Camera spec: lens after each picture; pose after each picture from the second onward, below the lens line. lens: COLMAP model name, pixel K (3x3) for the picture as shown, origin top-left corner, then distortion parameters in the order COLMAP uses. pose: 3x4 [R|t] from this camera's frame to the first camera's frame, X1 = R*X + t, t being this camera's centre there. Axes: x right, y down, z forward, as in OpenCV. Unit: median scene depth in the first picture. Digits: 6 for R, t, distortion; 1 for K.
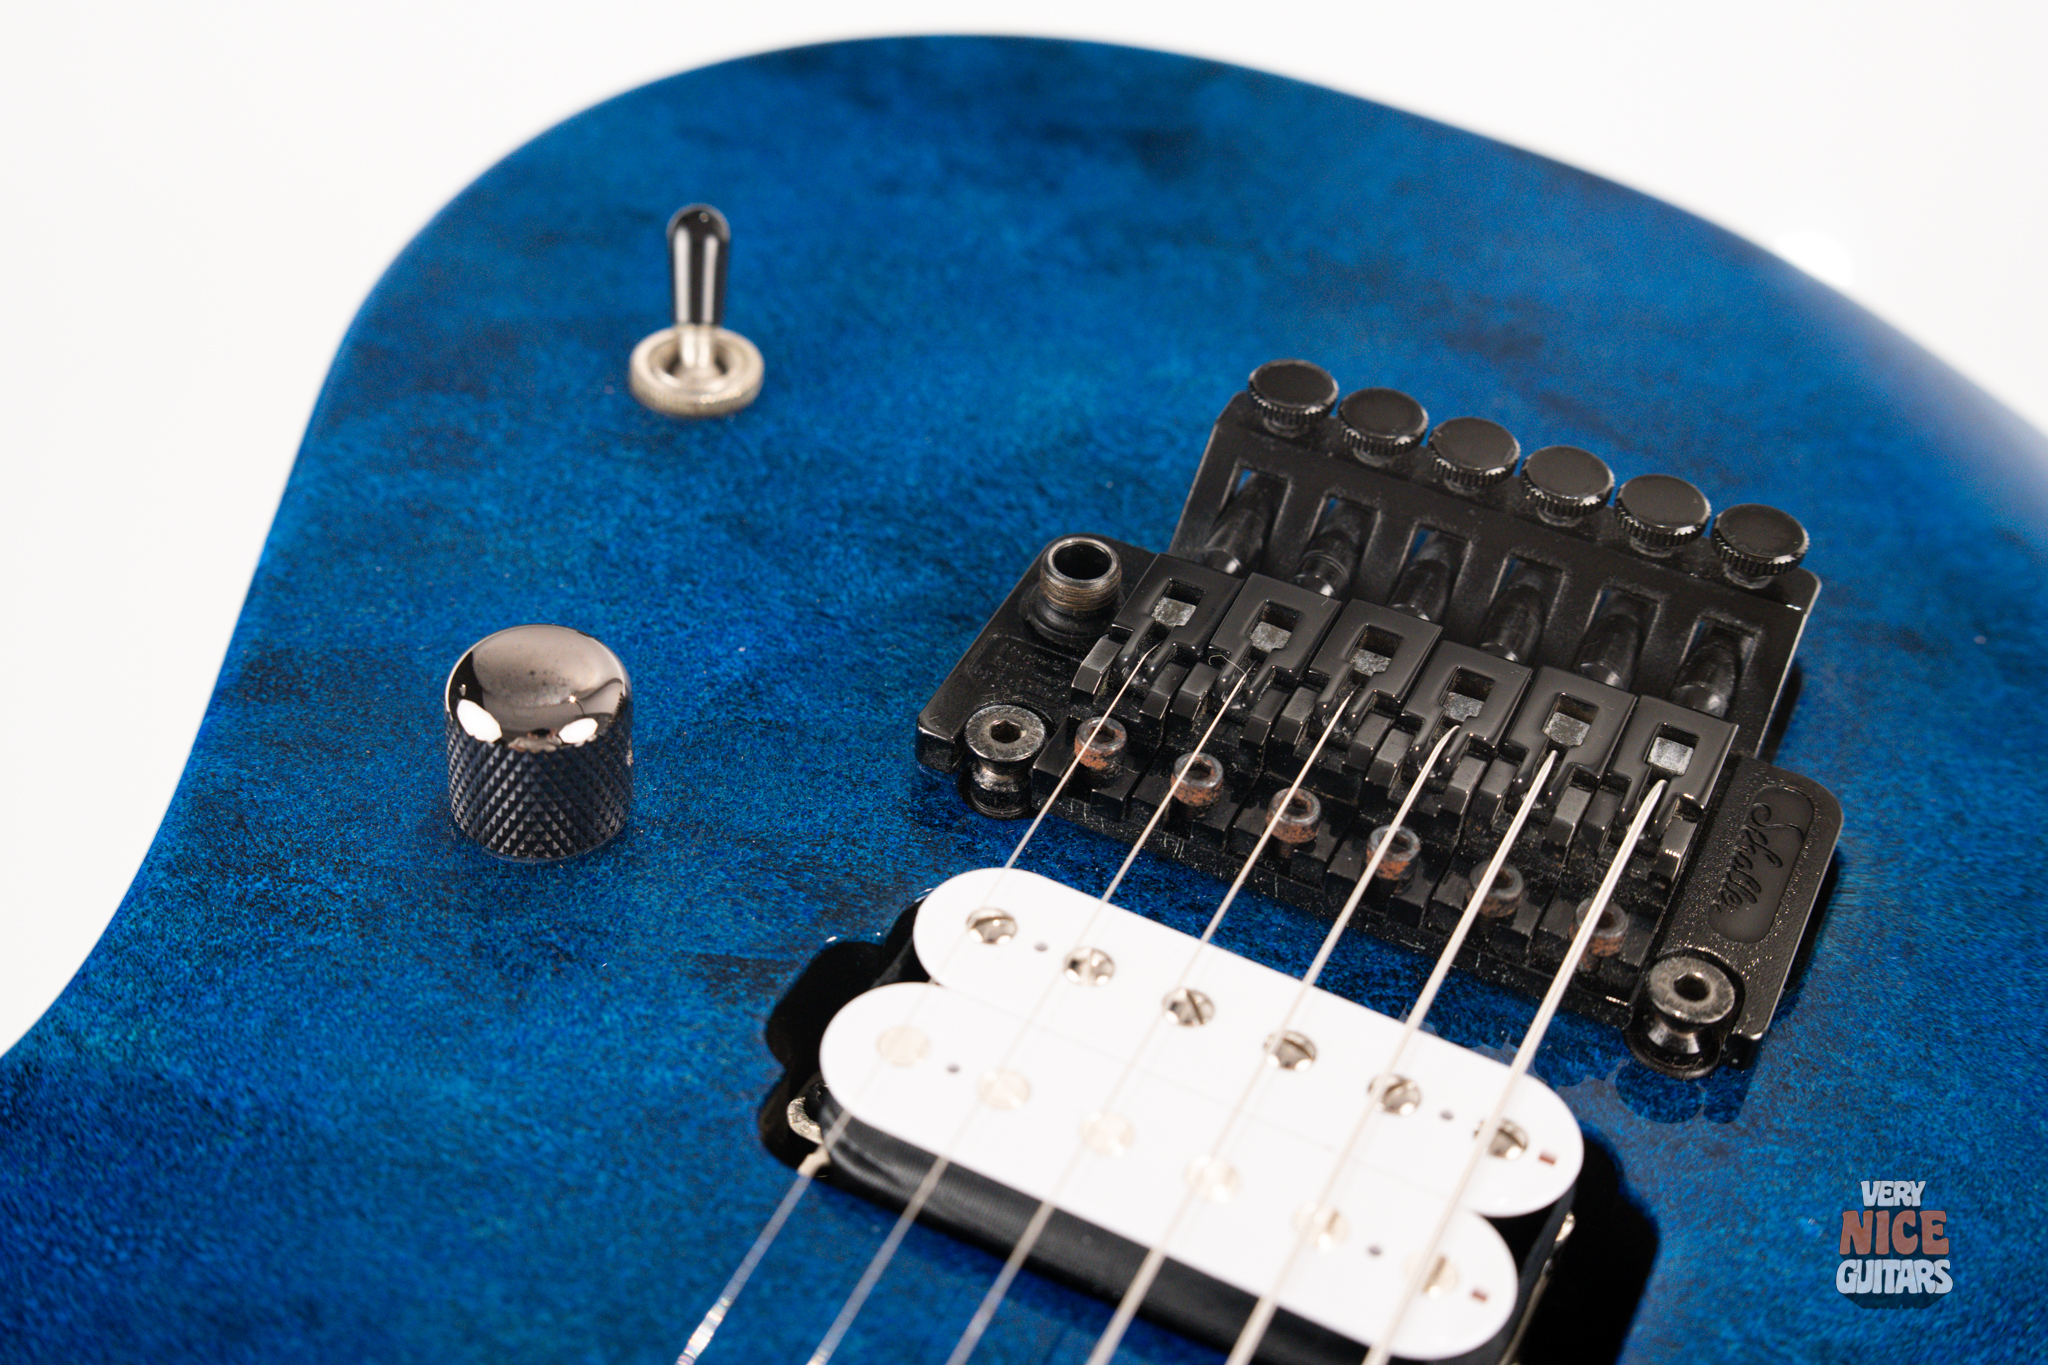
lens RADIAL K [[2986.9, 0, 1005.4], [0, 2986.9, 641.3], [0, 0, 1]] dist [0.099474, -0.271129]
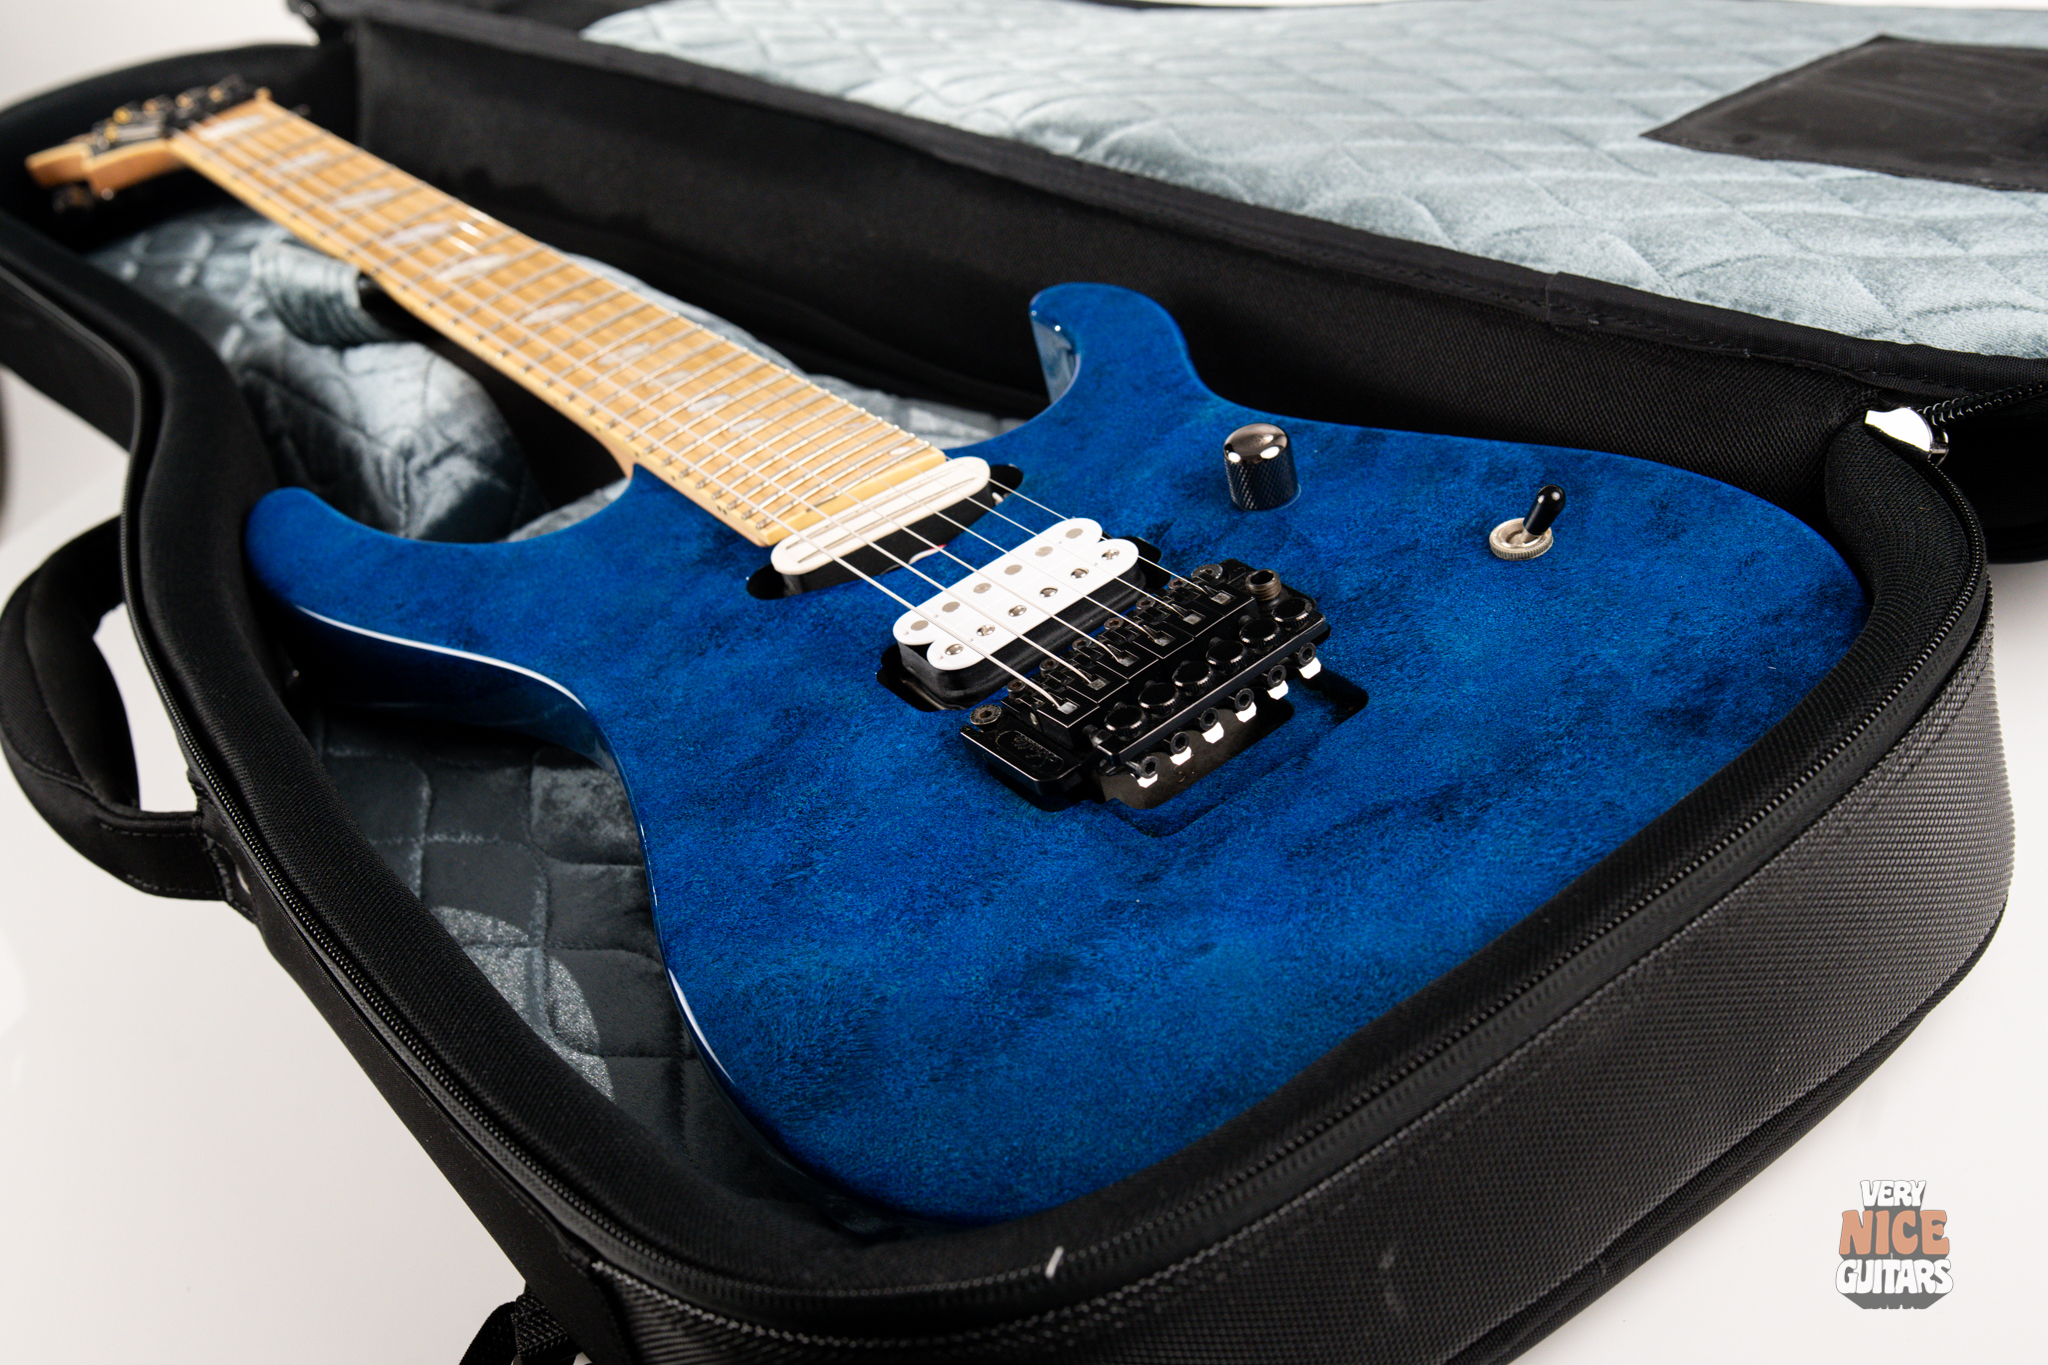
lens RADIAL K [[2893.9, 0, 1003.8], [0, 2893.9, 678.7], [0, 0, 1]] dist [0.105961, -0.343508]
pose [[-0.481578, 0.549555, -0.682695, 1.705831], [-0.402738, 0.553084, 0.729315, -1.547695], [0.778386, 0.626169, -0.045026, 0.981356]]
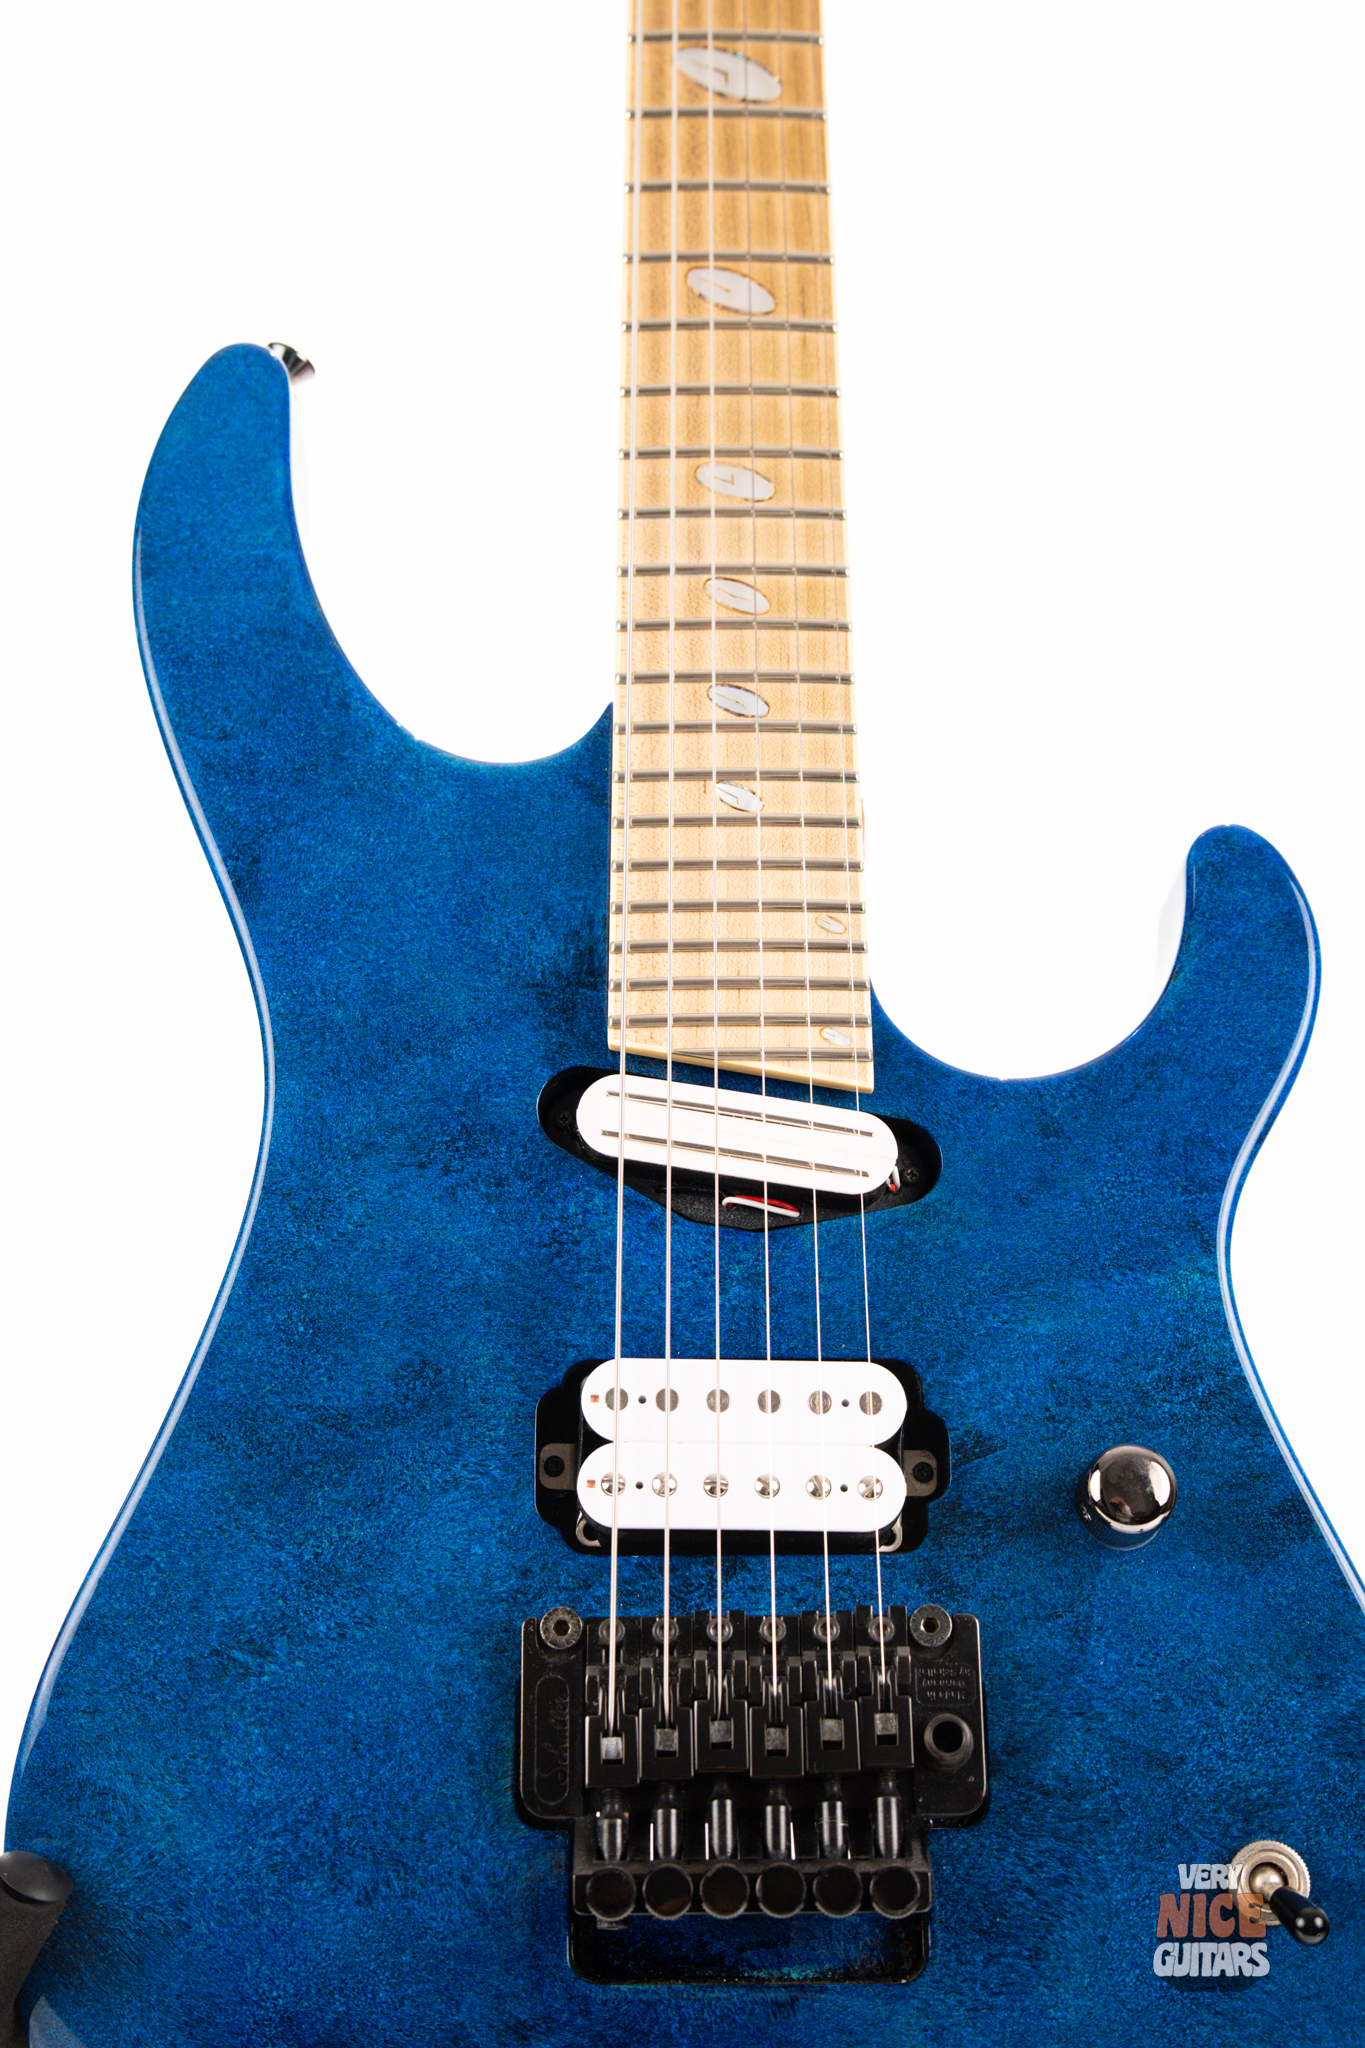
lens RADIAL K [[2893.9, 0, 682.5], [0, 2893.9, 1024.0], [0, 0, 1]] dist [0.105961, -0.343508]
pose [[-0.897782, 0.383137, -0.217240, 0.379120], [-0.335094, -0.274090, 0.901436, -1.412140], [0.285830, 0.882089, 0.374460, -0.075986]]
